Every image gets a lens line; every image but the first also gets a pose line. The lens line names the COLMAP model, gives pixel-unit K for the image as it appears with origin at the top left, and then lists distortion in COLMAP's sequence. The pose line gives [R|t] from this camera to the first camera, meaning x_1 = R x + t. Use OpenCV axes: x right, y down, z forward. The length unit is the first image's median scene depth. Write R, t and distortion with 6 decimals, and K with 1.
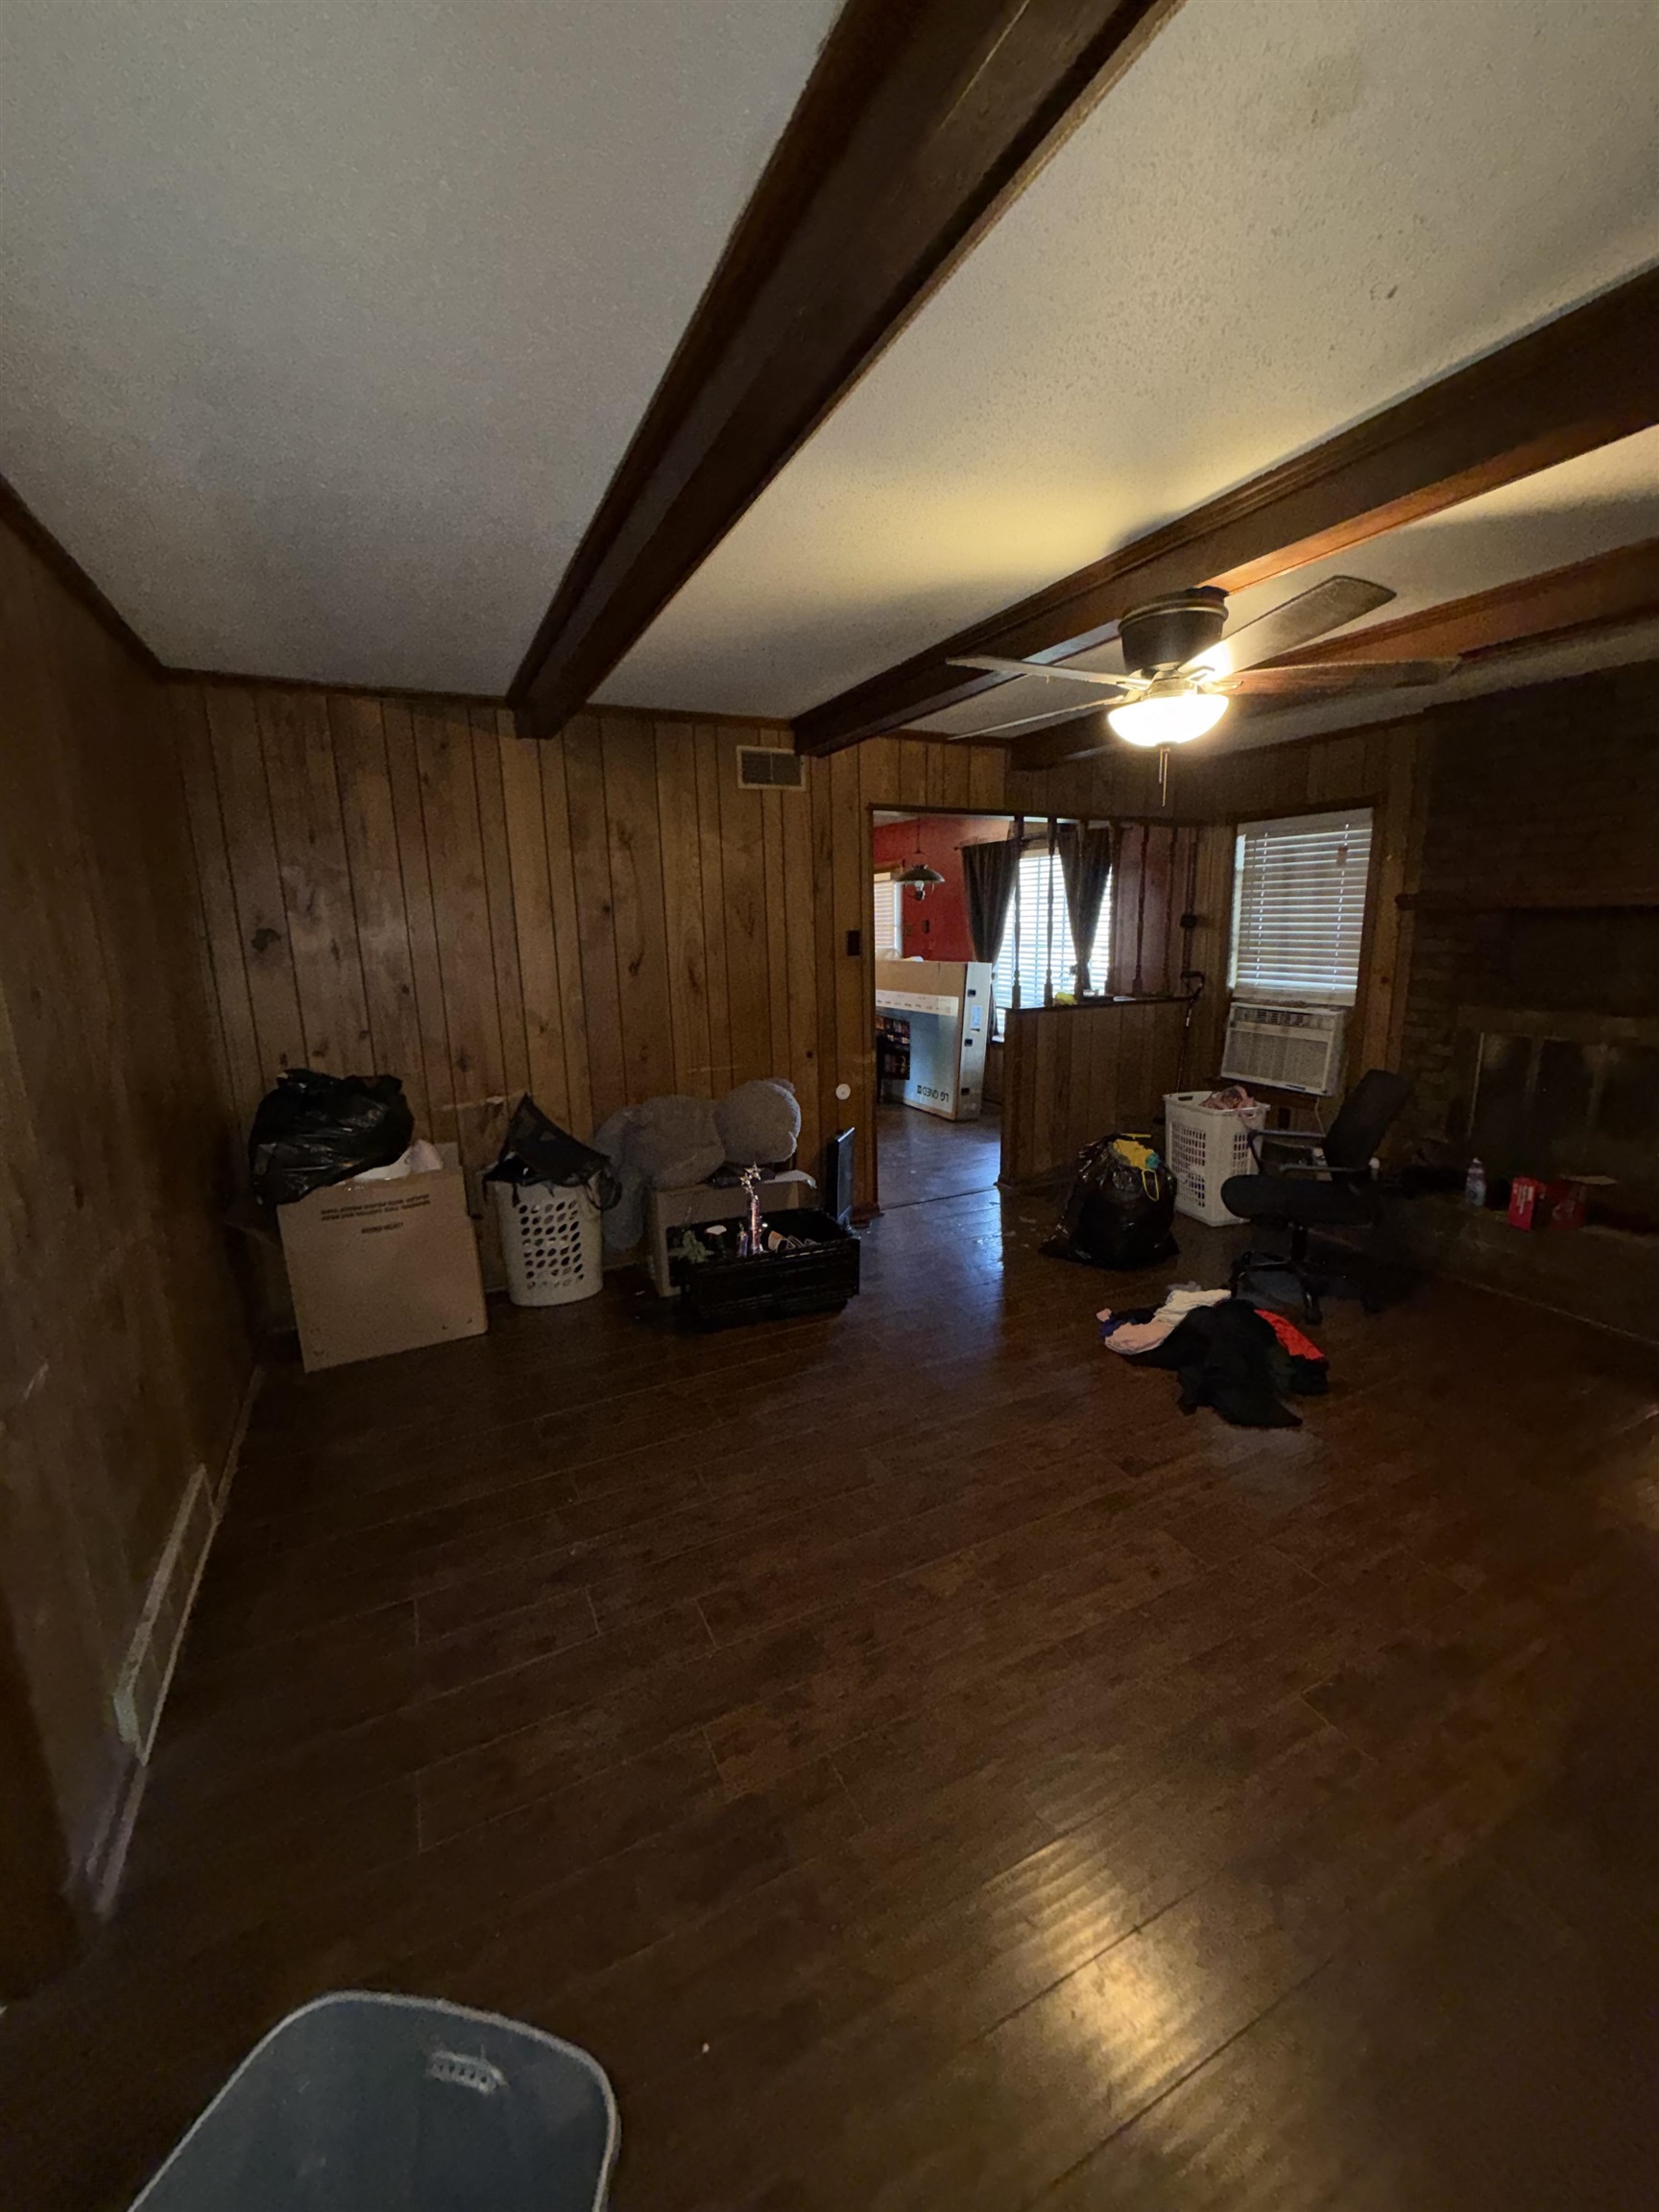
lens RADIAL K [[884.1, 0, 830.6], [0, 884.1, 1104.9], [0, 0, 1]] dist [0.003219, -0.000652]
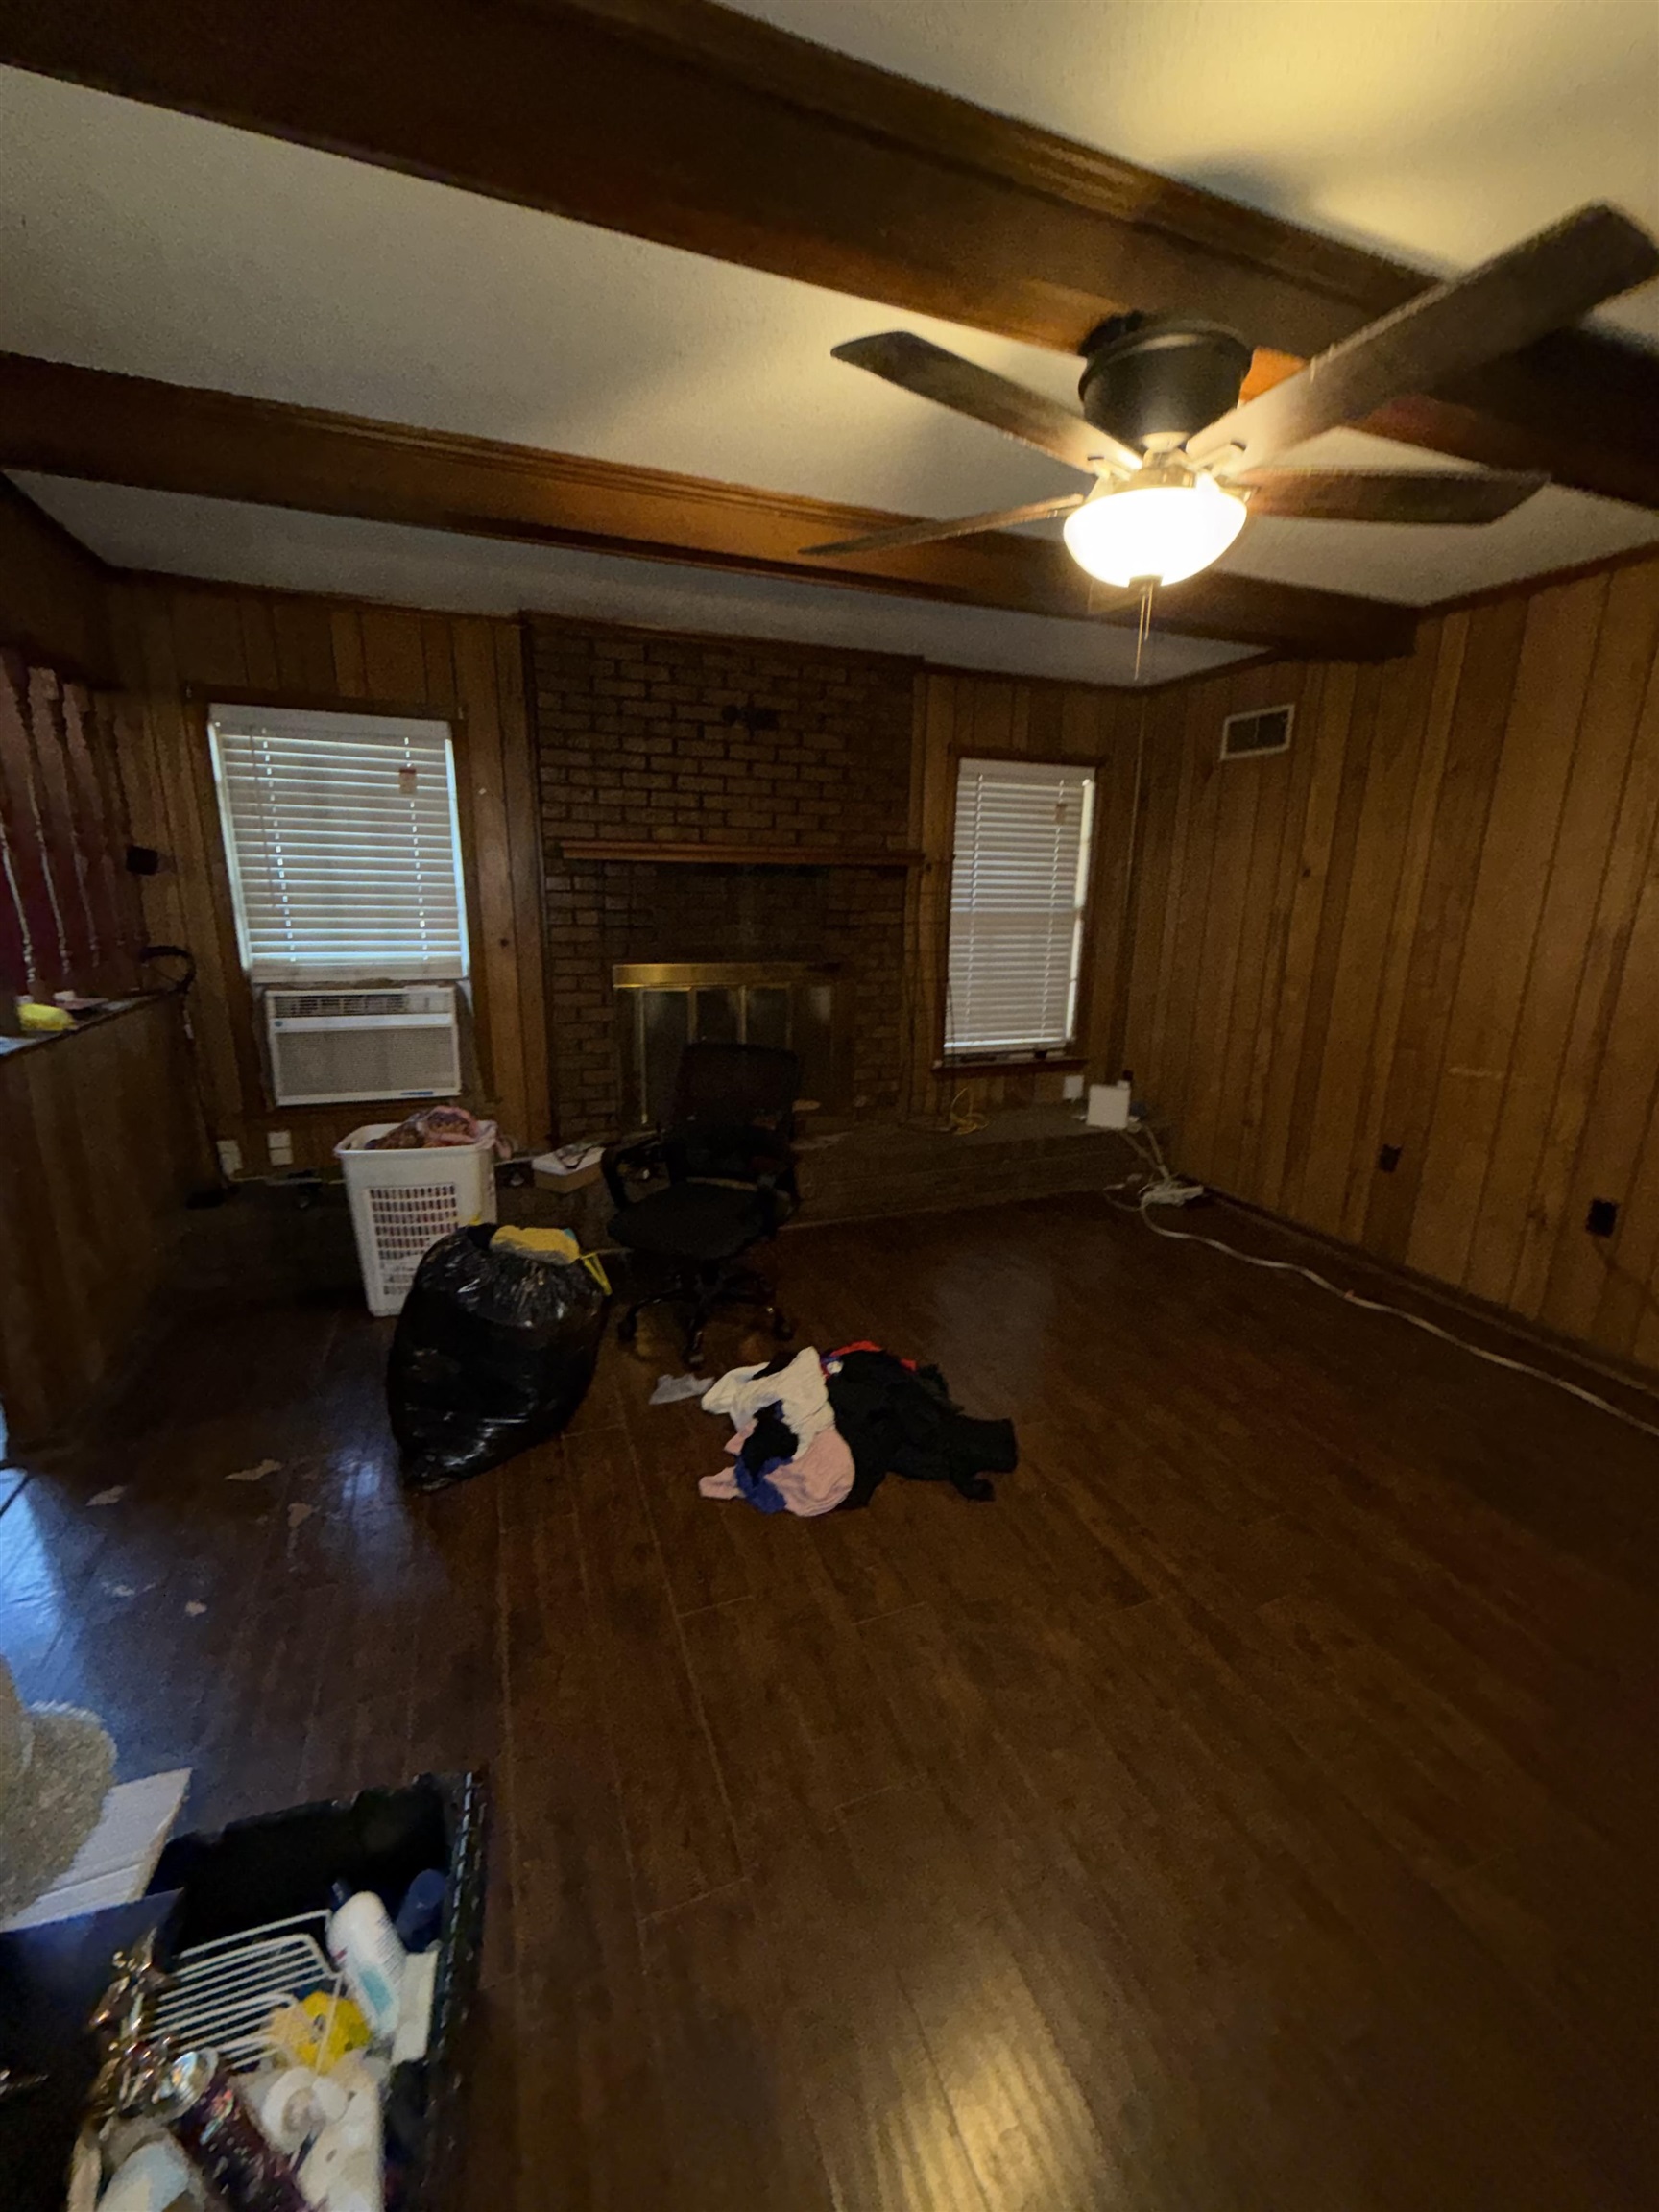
lens RADIAL K [[884.1, 0, 827.8], [0, 884.1, 1103.5], [0, 0, 1]] dist [0.003219, -0.000652]
pose [[0.094956, -0.222083, 0.970393, -0.169723], [0.186132, 0.961567, 0.201849, -0.098890], [-0.977925, 0.161454, 0.132643, 0.571340]]
